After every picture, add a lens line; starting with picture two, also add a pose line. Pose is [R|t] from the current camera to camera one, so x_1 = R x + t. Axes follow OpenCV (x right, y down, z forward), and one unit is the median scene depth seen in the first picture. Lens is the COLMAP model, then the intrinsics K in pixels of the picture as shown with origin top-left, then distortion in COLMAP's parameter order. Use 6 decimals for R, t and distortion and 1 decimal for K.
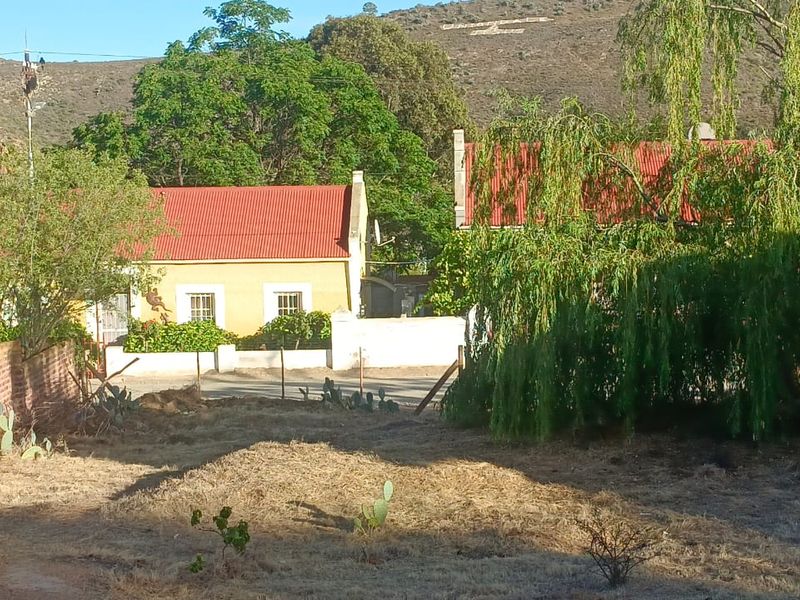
lens RADIAL K [[742.7, 0, 400.0], [0, 742.7, 300.0], [0, 0, 1]] dist [0.006533, 0.001637]
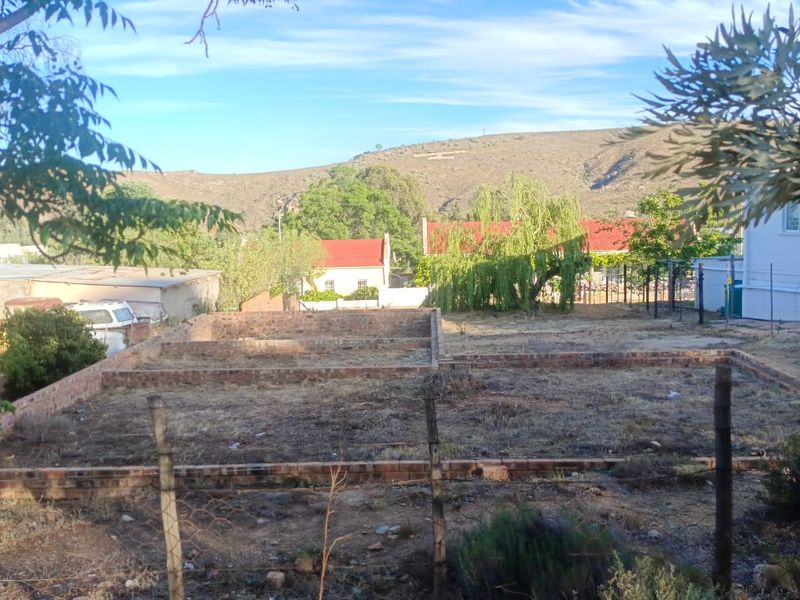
lens RADIAL K [[709.1, 0, 400.0], [0, 709.1, 300.0], [0, 0, 1]] dist [0.081208, -0.195205]
pose [[0.998664, -0.012035, 0.050256, -0.138295], [0.013303, 0.999599, -0.024984, 0.126102], [-0.049935, 0.025619, 0.998424, -1.515169]]
